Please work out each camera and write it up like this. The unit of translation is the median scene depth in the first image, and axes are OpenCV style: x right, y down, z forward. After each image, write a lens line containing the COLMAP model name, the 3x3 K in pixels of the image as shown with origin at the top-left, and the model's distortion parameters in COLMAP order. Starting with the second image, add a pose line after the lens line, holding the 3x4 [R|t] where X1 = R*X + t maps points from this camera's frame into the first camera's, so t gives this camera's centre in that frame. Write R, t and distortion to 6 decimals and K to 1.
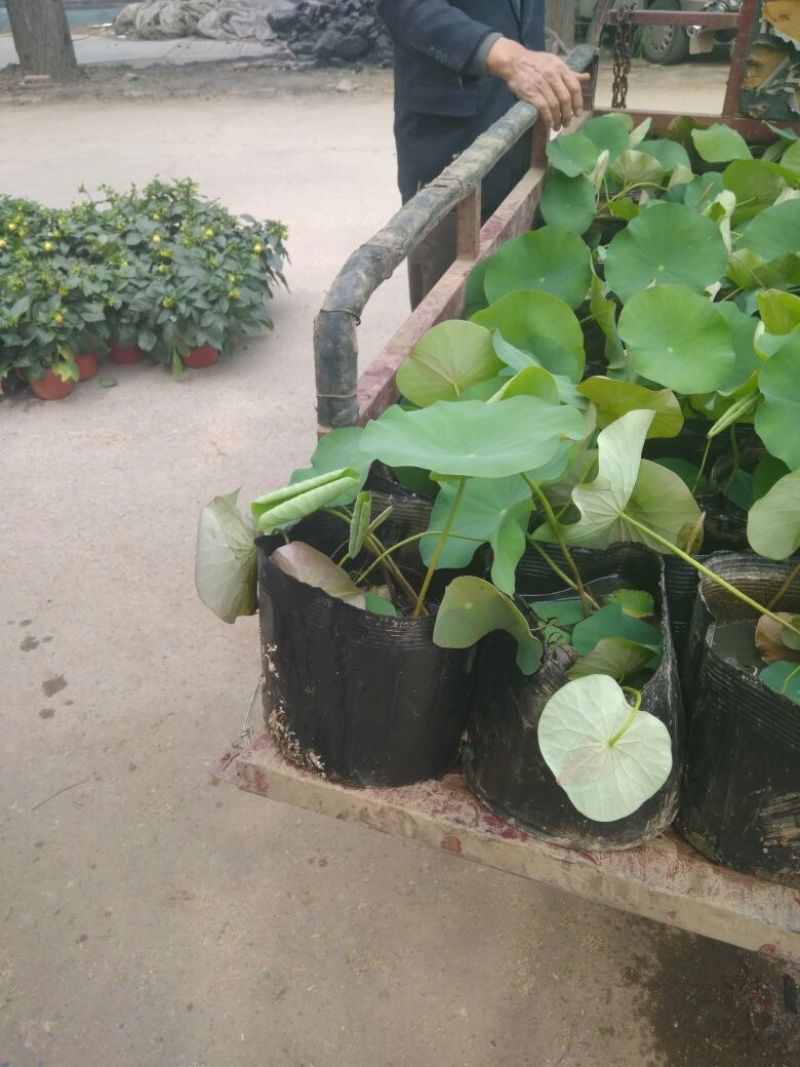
lens RADIAL K [[830.7, 0, 421.8], [0, 830.7, 526.4], [0, 0, 1]] dist [0.056974, -0.096738]
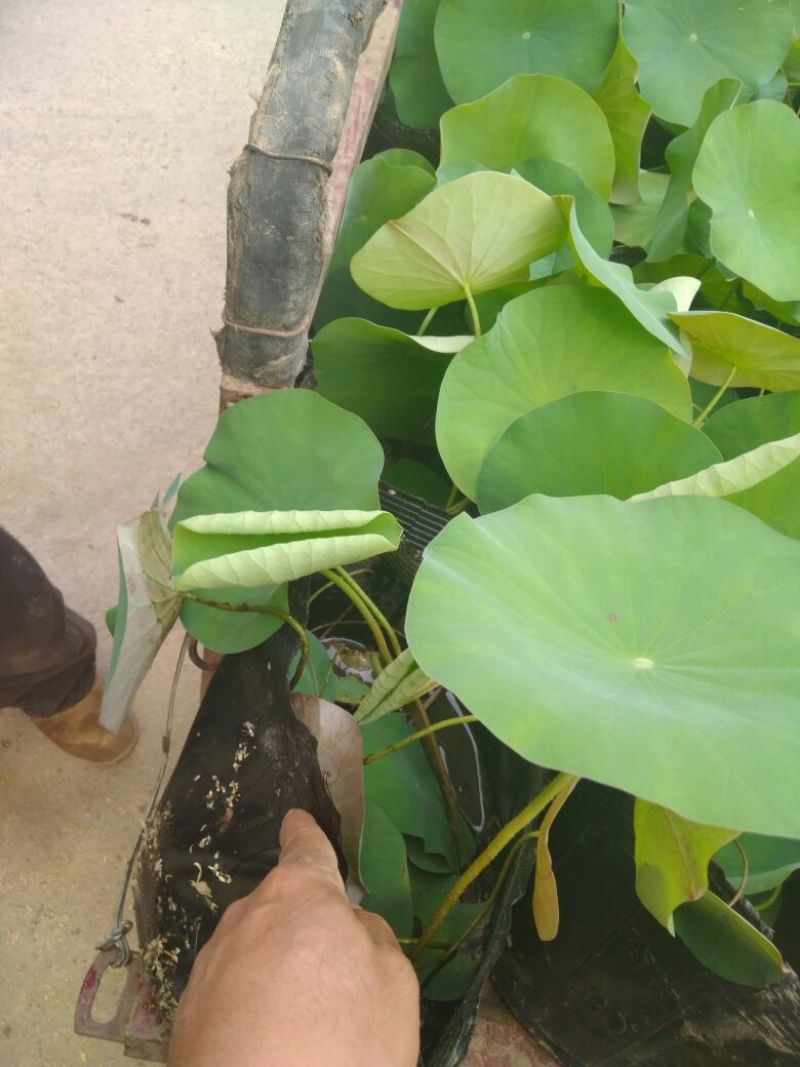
lens RADIAL K [[835.8, 0, 404.9], [0, 835.8, 523.1], [0, 0, 1]] dist [0.016194, -0.033951]
pose [[0.961503, -0.031194, 0.273019, -0.117043], [-0.062688, 0.942438, 0.328451, -0.153898], [-0.267549, -0.332922, 0.904202, 0.351662]]
